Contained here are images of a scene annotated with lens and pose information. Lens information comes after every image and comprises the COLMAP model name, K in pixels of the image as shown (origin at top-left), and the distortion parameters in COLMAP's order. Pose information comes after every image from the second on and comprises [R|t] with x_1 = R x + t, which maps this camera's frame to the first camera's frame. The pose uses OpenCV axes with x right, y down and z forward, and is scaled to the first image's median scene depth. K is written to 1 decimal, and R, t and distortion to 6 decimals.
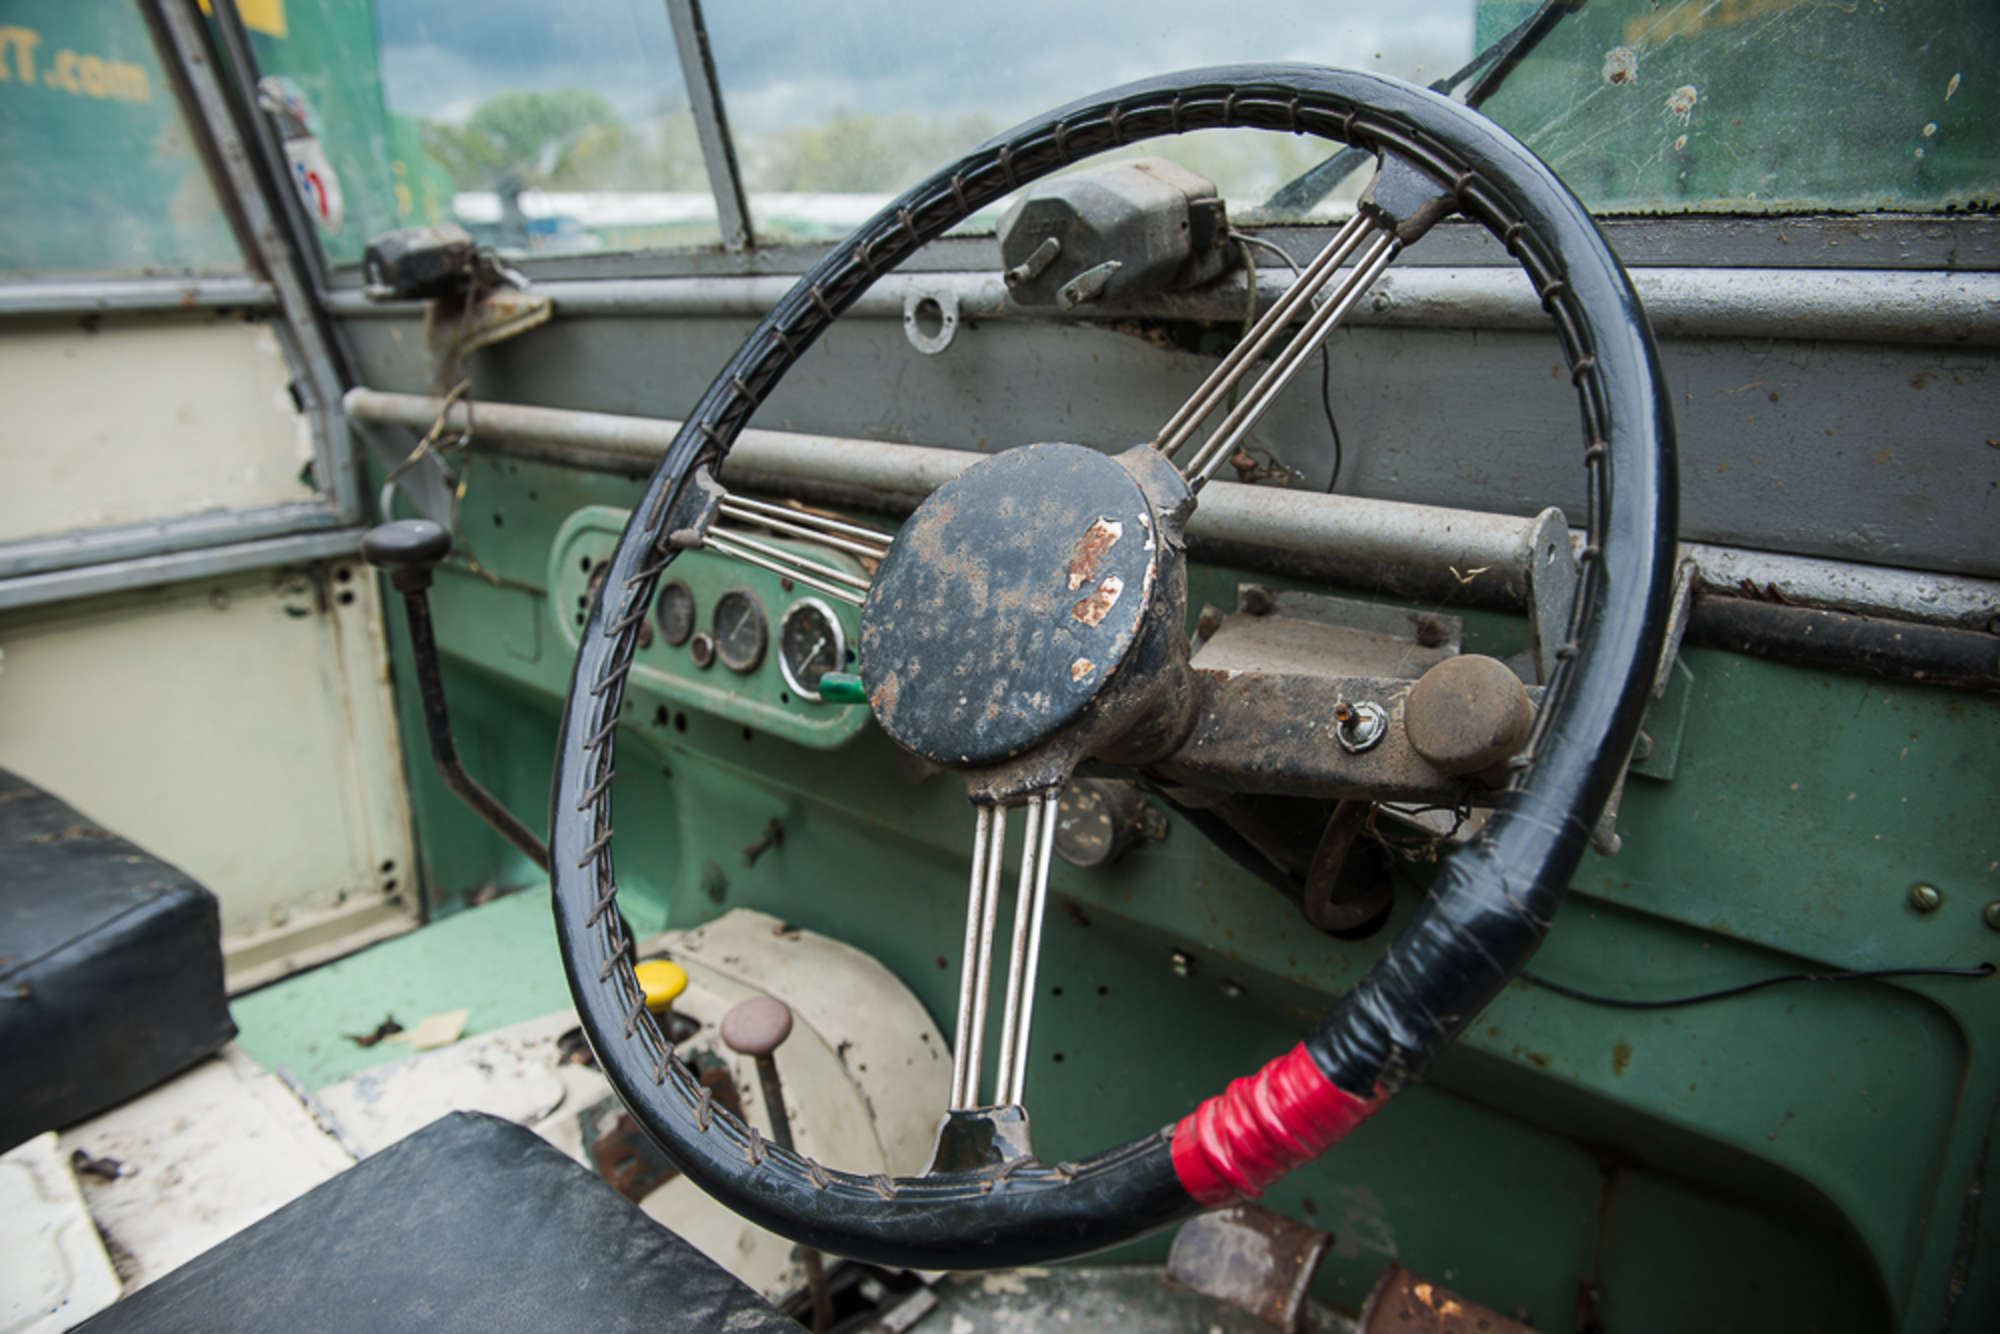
lens RADIAL K [[1319.1, 0, 990.8], [0, 1319.1, 667.8], [0, 0, 1]] dist [-0.058828, -0.004497]
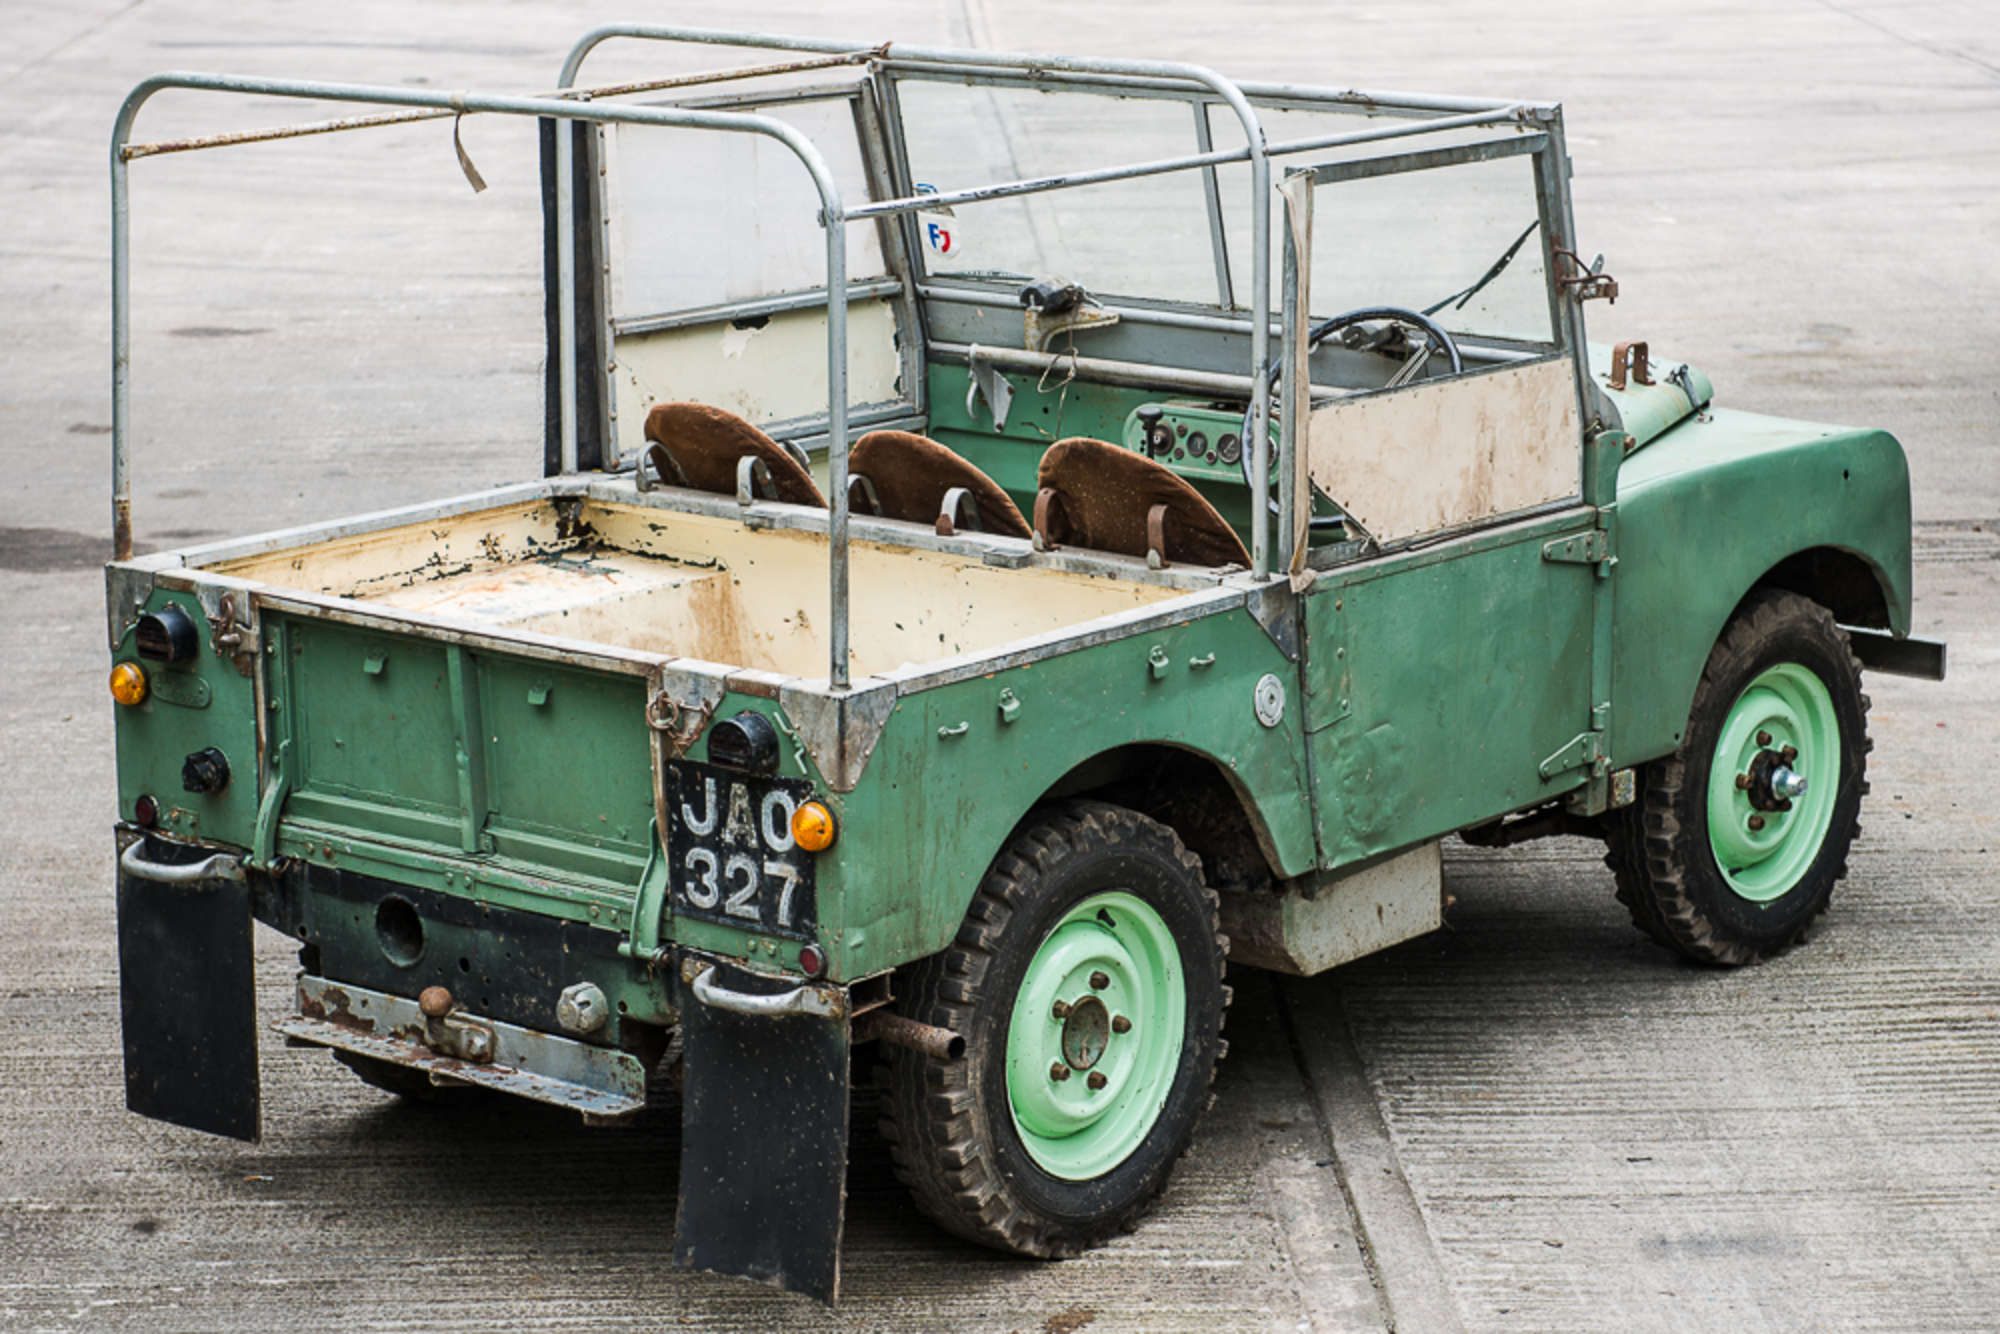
lens RADIAL K [[3989.7, 0, 1000.0], [0, 3989.7, 667.0], [0, 0, 1]] dist [0.301059, -0.005981]
pose [[0.998664, -0.006106, 0.051310, -1.237056], [0.009102, 0.998254, -0.058360, 1.025052], [-0.050864, 0.058749, 0.996976, -8.179915]]
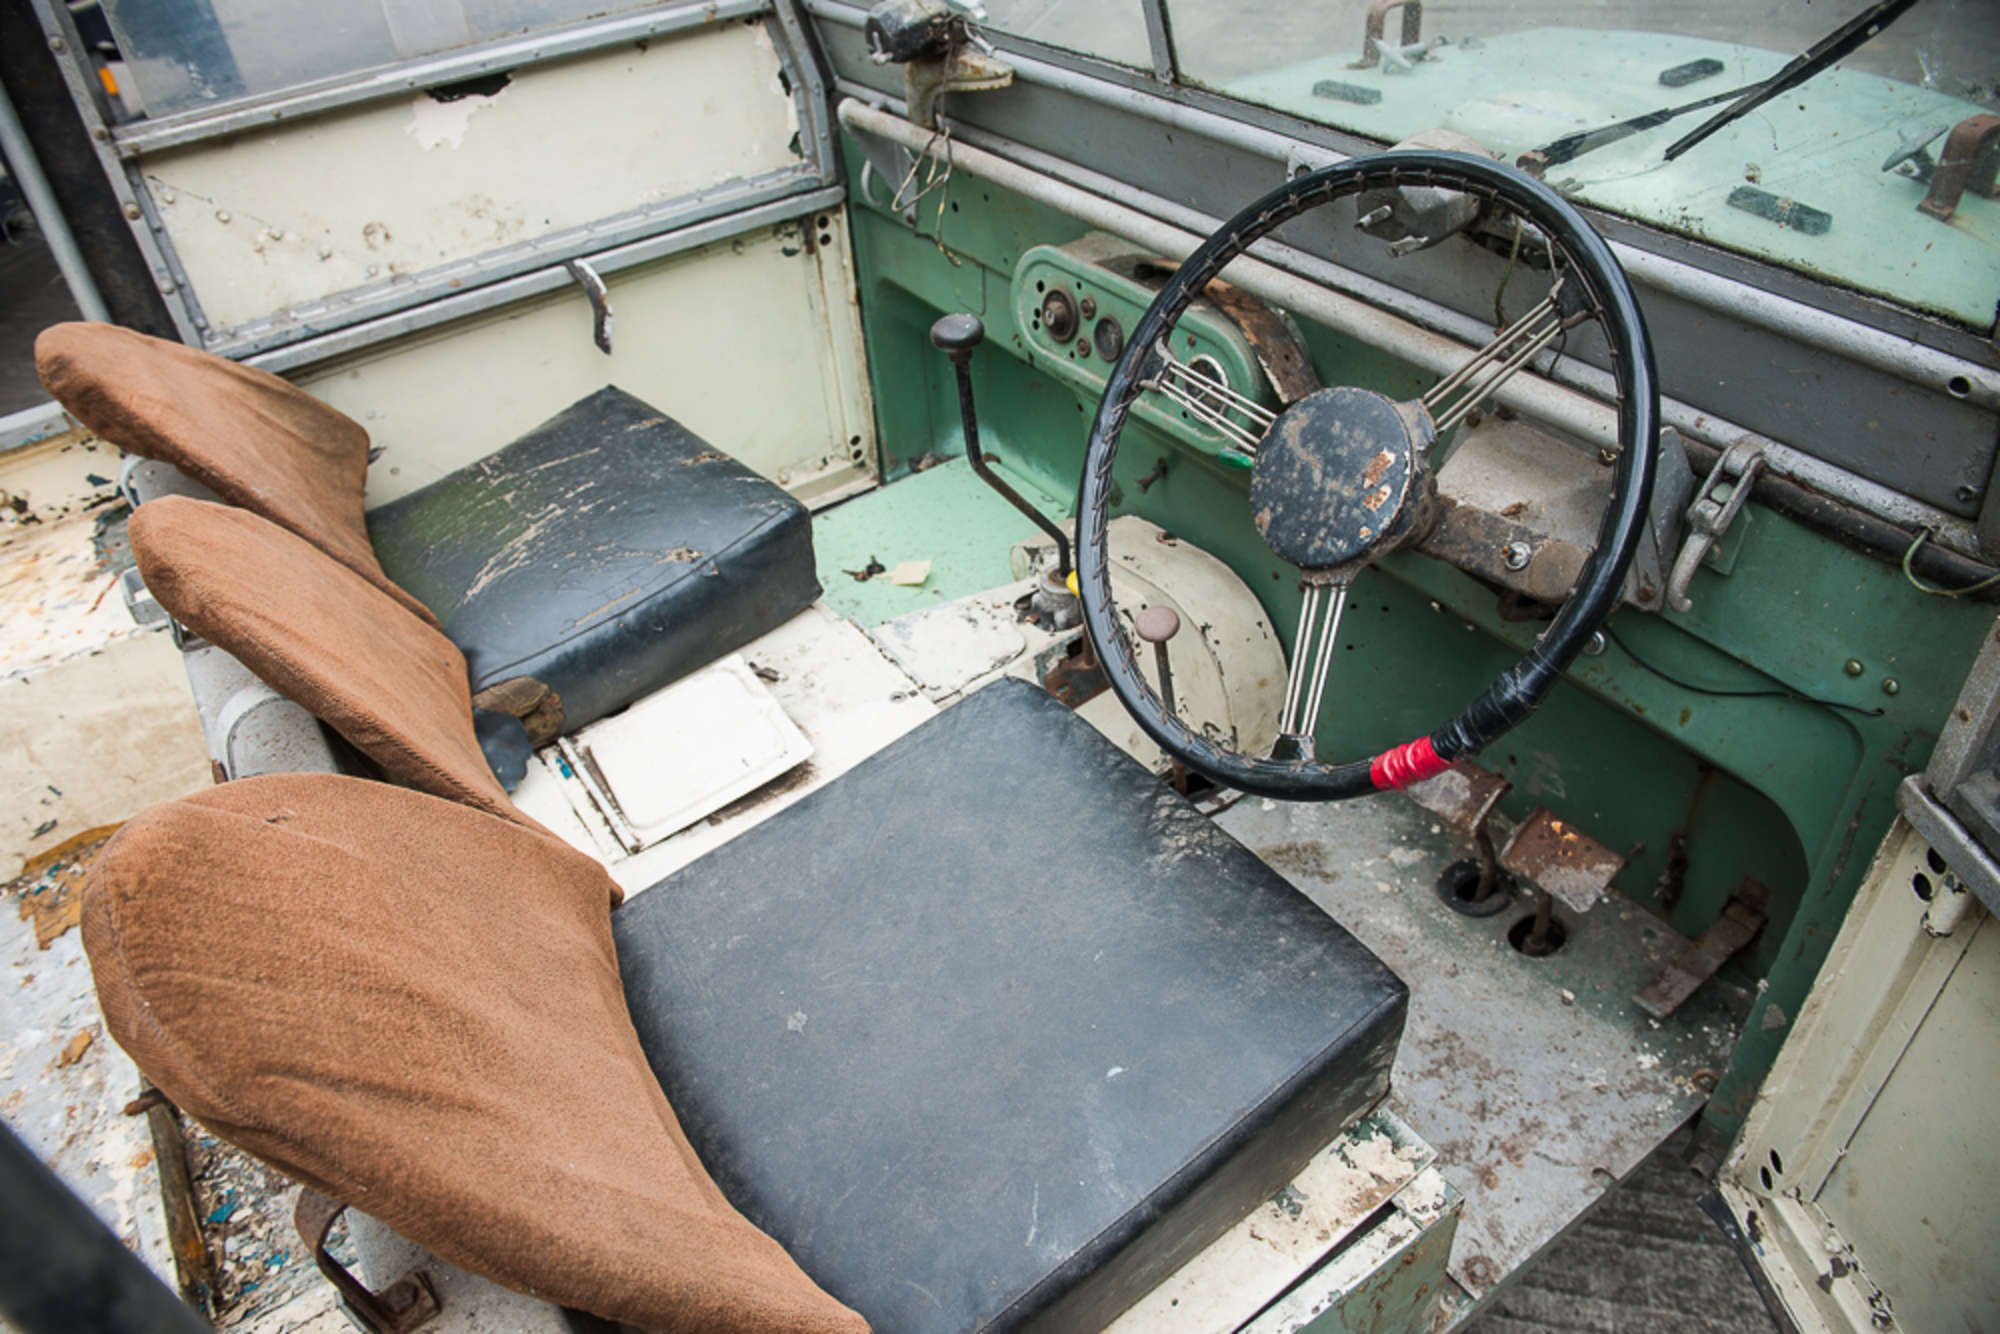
lens RADIAL K [[1319.1, 0, 990.8], [0, 1319.1, 667.8], [0, 0, 1]] dist [-0.058828, -0.004497]
pose [[0.969503, 0.096751, -0.225172, -0.006916], [-0.003479, 0.924117, 0.382095, -0.305004], [0.245053, -0.369659, 0.896271, -0.538885]]
